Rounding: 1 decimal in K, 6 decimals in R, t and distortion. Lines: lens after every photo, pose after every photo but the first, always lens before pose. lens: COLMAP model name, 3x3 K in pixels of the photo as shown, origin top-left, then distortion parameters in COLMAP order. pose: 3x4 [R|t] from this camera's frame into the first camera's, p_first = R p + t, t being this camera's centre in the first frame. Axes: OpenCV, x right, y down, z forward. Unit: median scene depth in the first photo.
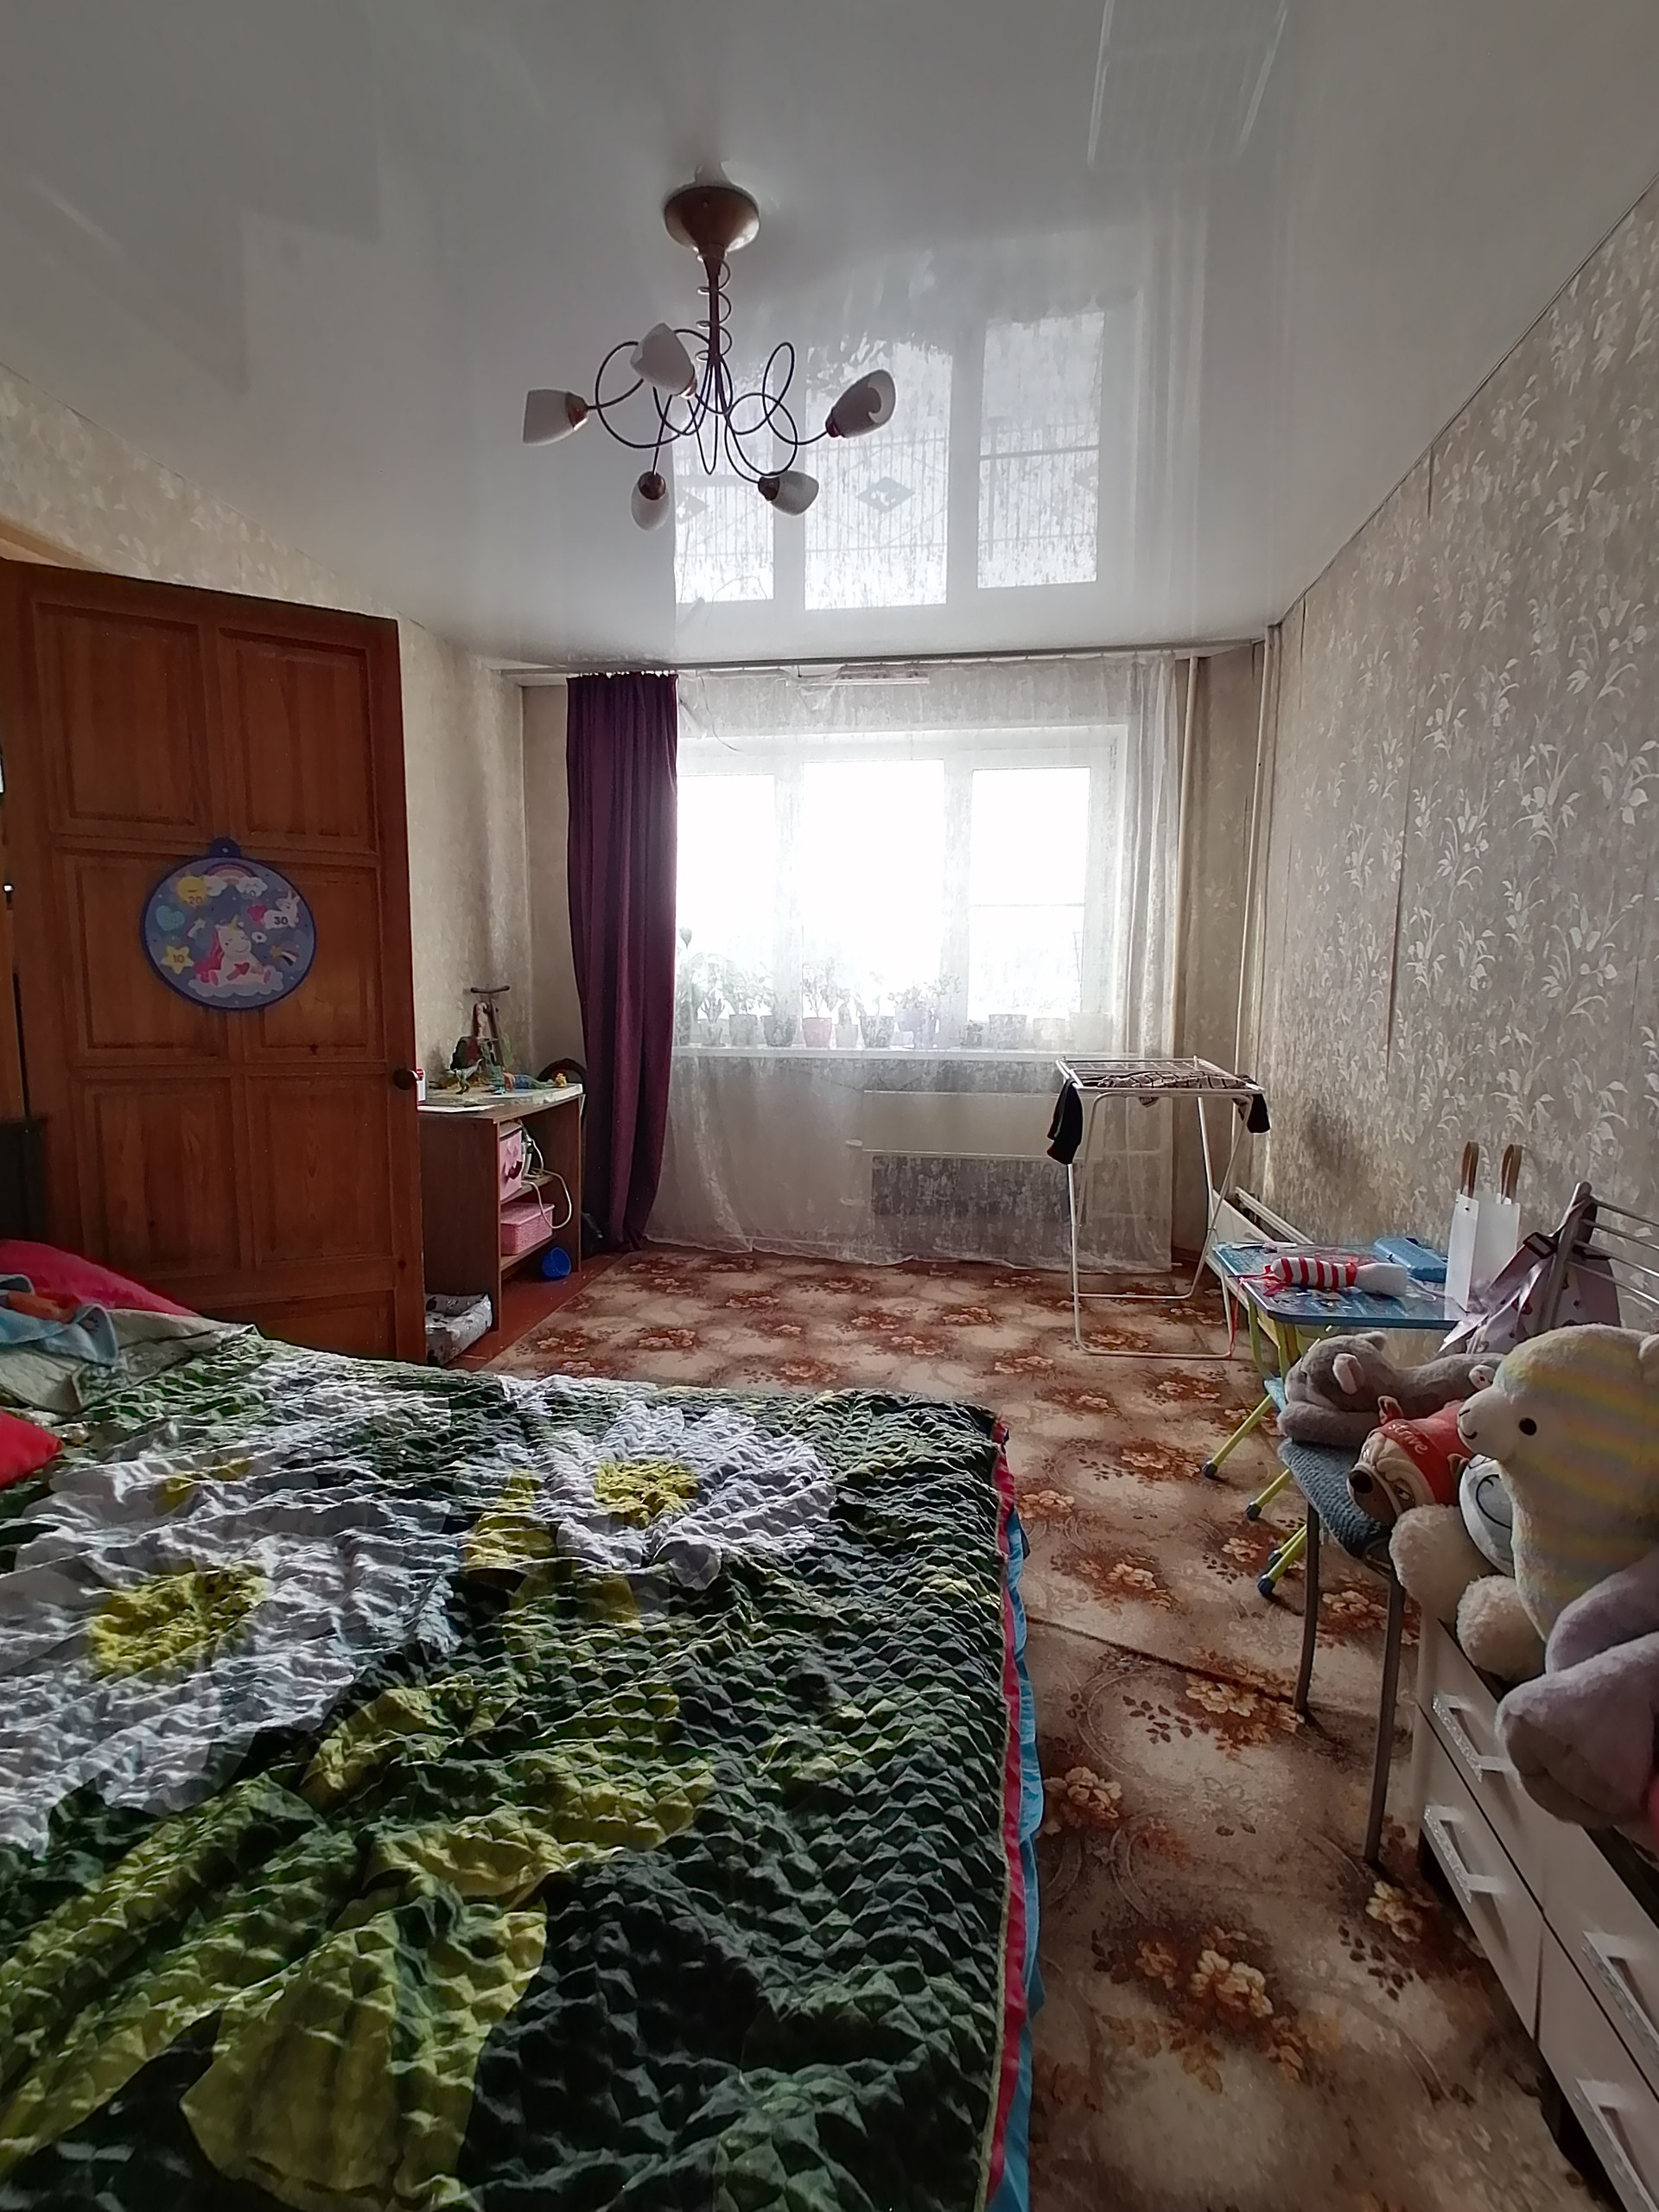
lens RADIAL K [[1109.3, 0, 815.5], [0, 1109.3, 1112.6], [0, 0, 1]] dist [0.028103, -0.009041]
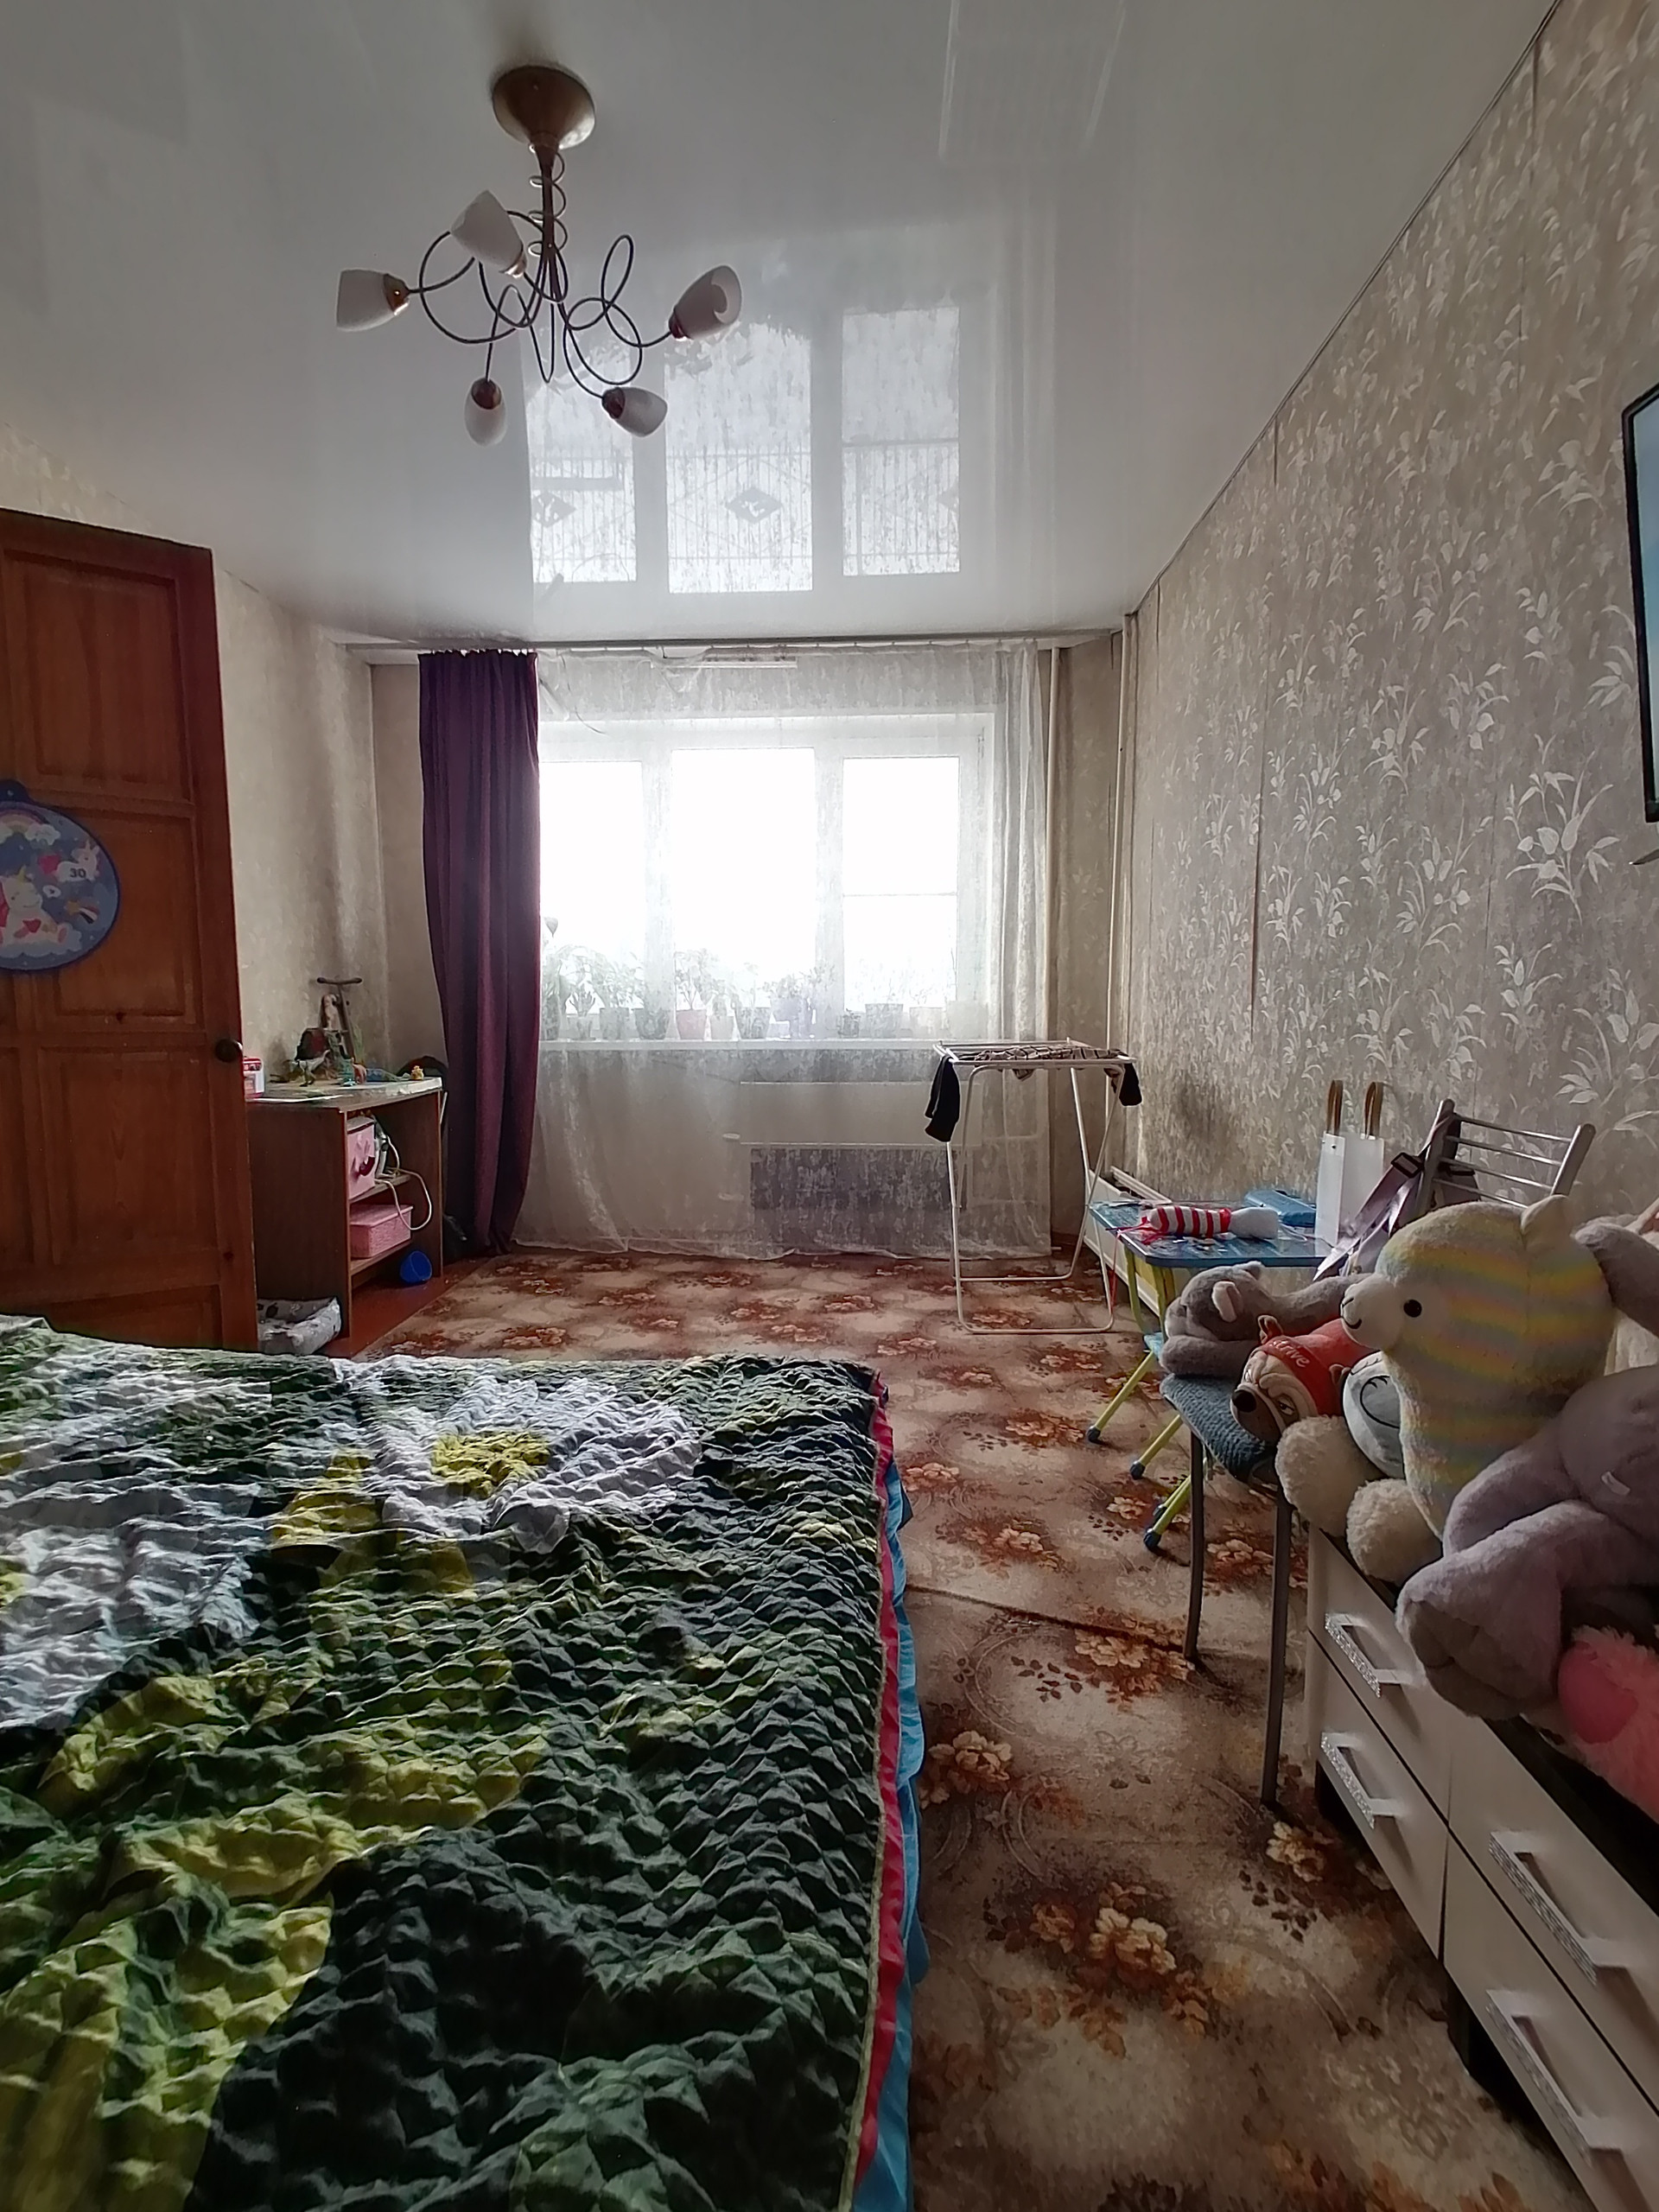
lens RADIAL K [[1109.3, 0, 815.5], [0, 1109.3, 1112.6], [0, 0, 1]] dist [0.028103, -0.009041]
pose [[0.994411, -0.021170, 0.103432, 0.024387], [0.023286, 0.999543, -0.019301, 0.087098], [-0.102976, 0.021601, 0.994449, 0.072882]]
